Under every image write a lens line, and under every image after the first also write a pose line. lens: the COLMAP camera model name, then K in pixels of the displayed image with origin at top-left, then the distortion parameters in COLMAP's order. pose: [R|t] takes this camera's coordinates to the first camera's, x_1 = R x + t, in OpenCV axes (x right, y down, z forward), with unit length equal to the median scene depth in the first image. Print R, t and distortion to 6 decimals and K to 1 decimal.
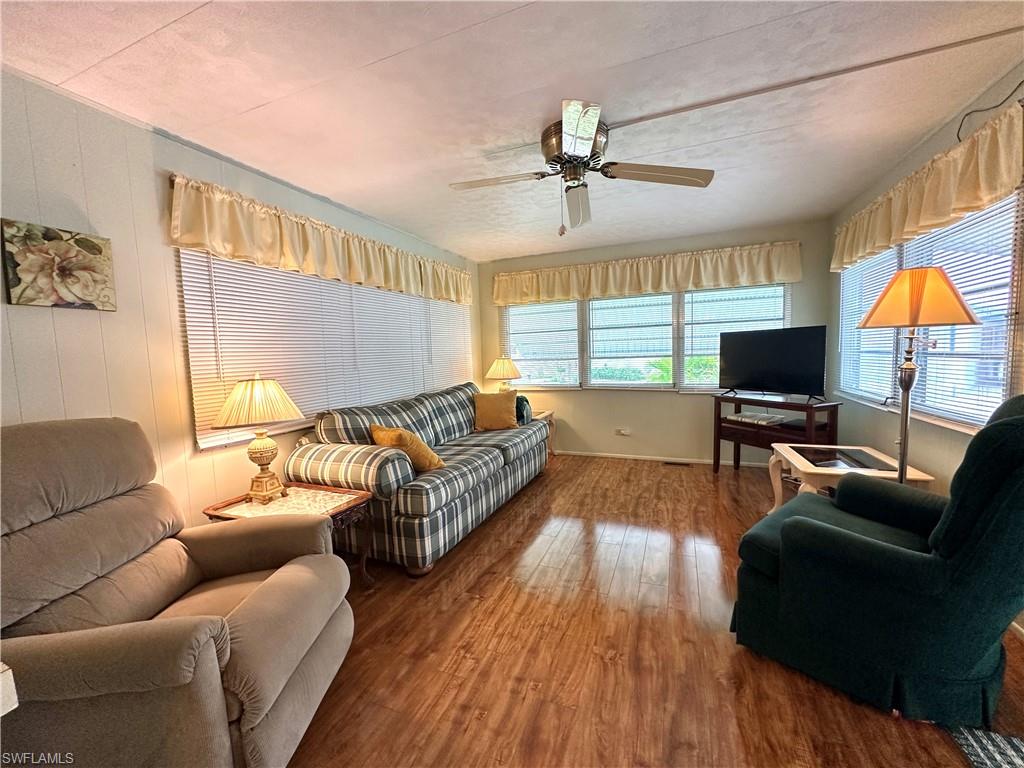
lens RADIAL K [[409.6, 0, 511.2], [0, 409.6, 385.7], [0, 0, 1]] dist [-0.003722, 0.000827]
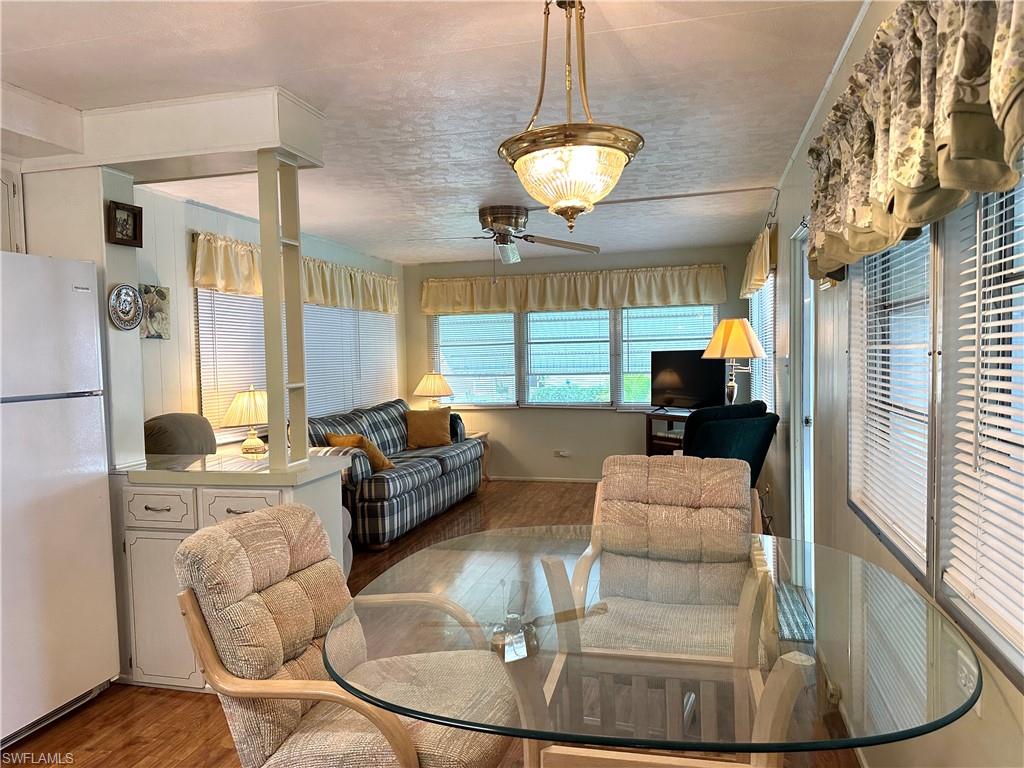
lens RADIAL K [[715.5, 0, 514.0], [0, 715.5, 391.6], [0, 0, 1]] dist [0.115075, -0.147347]
pose [[0.990713, 0.007501, 0.135761, -0.078170], [-0.002655, 0.999354, -0.035840, 0.039930], [-0.135942, 0.035147, 0.990093, -0.808445]]
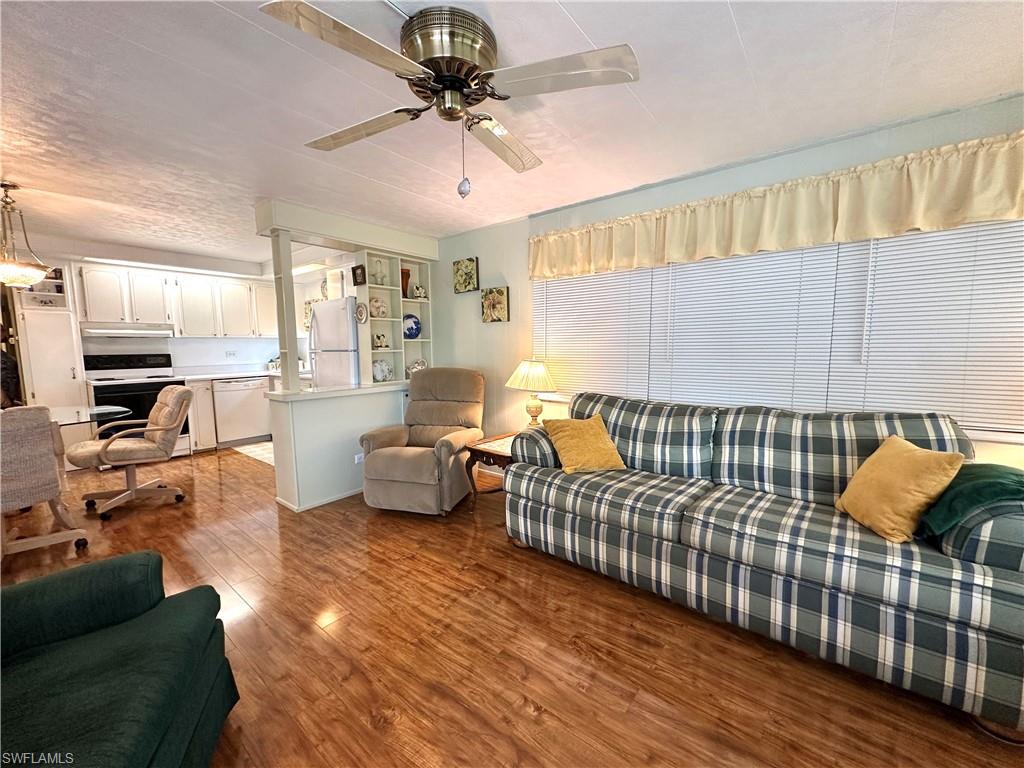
lens RADIAL K [[409.6, 0, 511.2], [0, 409.6, 385.7], [0, 0, 1]] dist [-0.003722, 0.000827]
pose [[-0.287237, 0.134055, -0.948433, 0.529156], [-0.059431, 0.985756, 0.157330, -0.096220], [0.956014, 0.101557, -0.275178, 0.829164]]
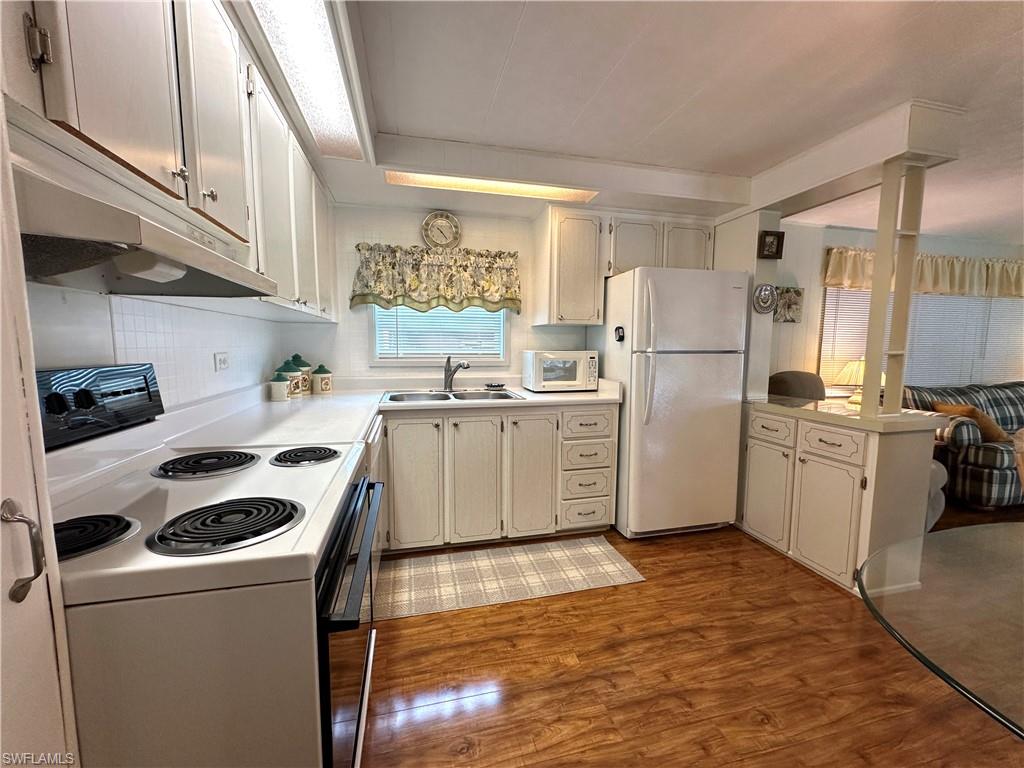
lens RADIAL K [[409.6, 0, 511.2], [0, 409.6, 385.7], [0, 0, 1]] dist [-0.003722, 0.000827]
pose [[0.585445, 0.119982, -0.801784, -0.063147], [-0.094509, 0.992345, 0.079490, 0.055919], [0.805184, 0.029238, 0.592303, -0.720832]]
